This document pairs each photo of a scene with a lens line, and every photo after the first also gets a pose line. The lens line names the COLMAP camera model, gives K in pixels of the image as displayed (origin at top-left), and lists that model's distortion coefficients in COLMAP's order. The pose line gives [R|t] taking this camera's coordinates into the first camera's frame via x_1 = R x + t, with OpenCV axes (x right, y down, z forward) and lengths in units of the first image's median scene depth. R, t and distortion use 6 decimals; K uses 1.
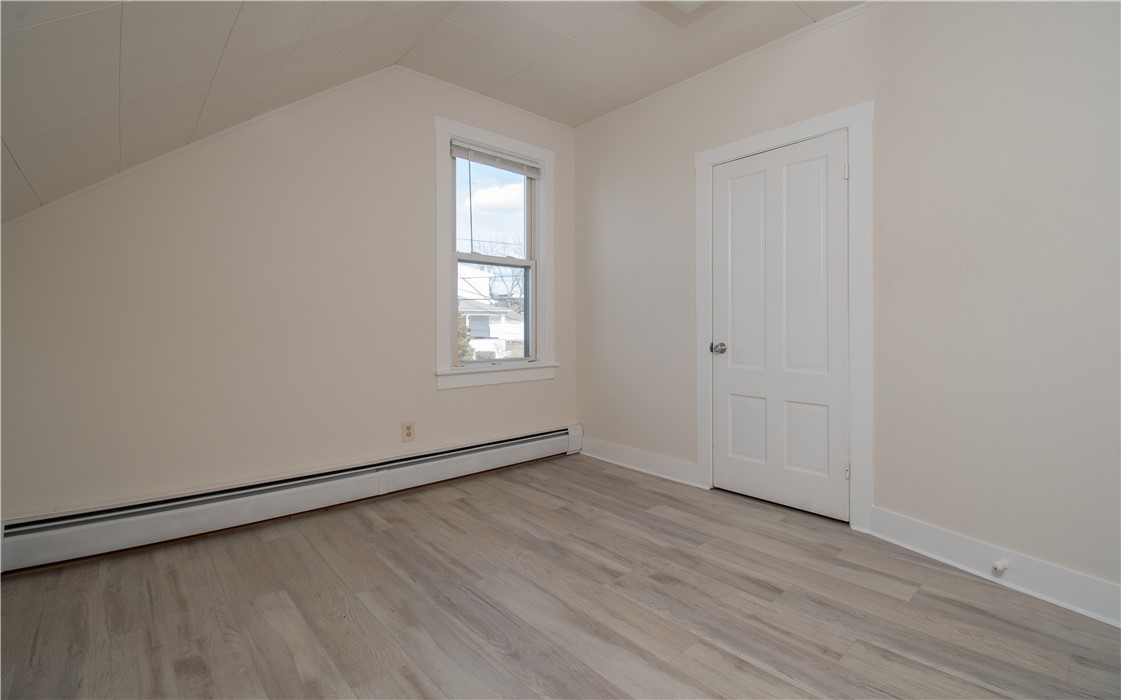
lens RADIAL K [[497.4, 0, 561.3], [0, 497.4, 325.9], [0, 0, 1]] dist [0.015847, -0.024589]
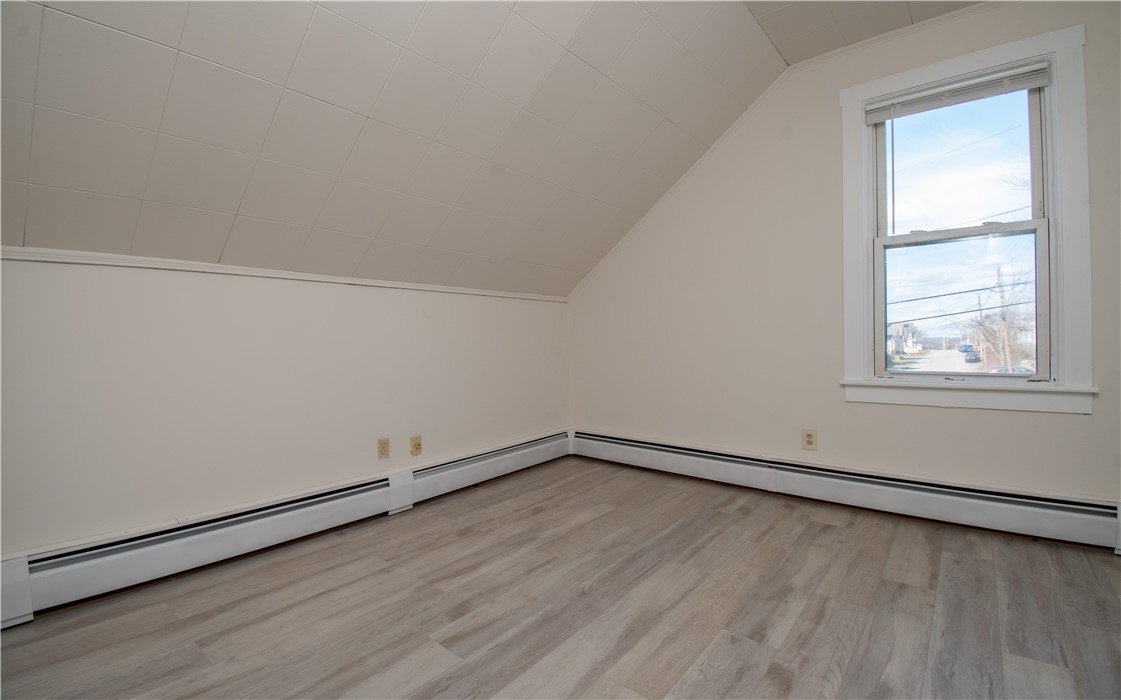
lens RADIAL K [[500.0, 0, 558.8], [0, 500.0, 338.2], [0, 0, 1]] dist [0.017353, -0.024848]
pose [[0.143852, 0.000206, -0.989599, 0.774045], [0.017894, 0.999836, 0.002809, 0.007452], [0.989437, -0.018112, 0.143825, 0.516873]]
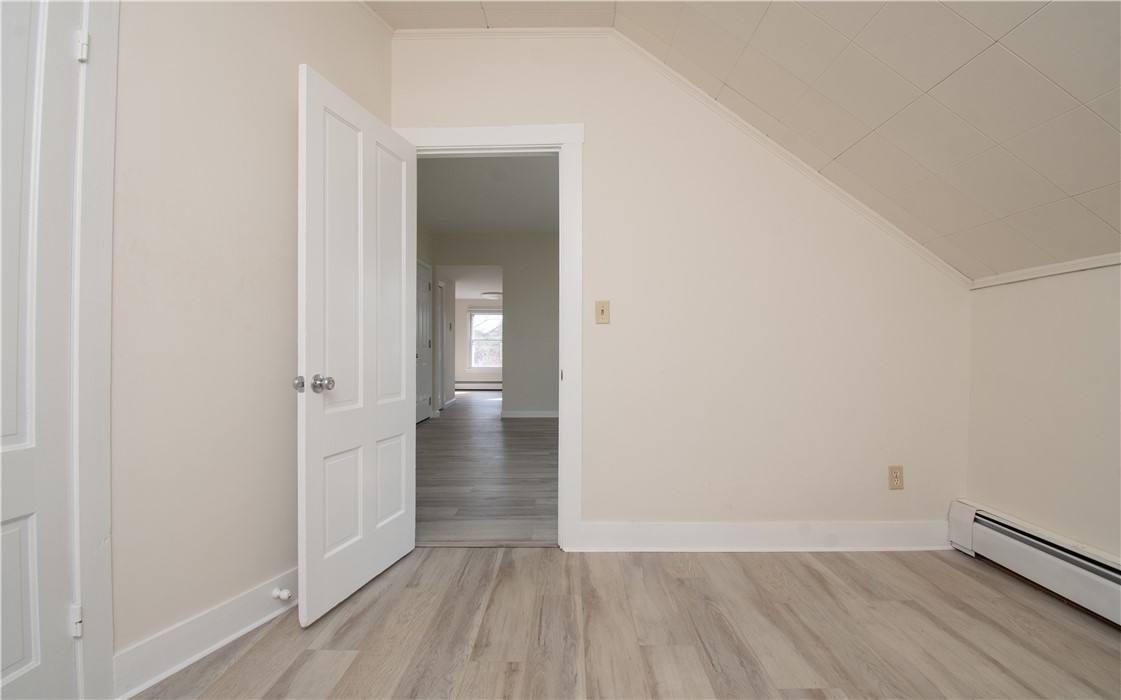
lens RADIAL K [[500.0, 0, 558.8], [0, 500.0, 338.2], [0, 0, 1]] dist [0.017353, -0.024848]
pose [[-0.729149, 0.022859, 0.683973, -0.166547], [0.000854, 0.999472, -0.032494, 0.011173], [-0.684354, -0.023109, -0.728784, 1.153484]]
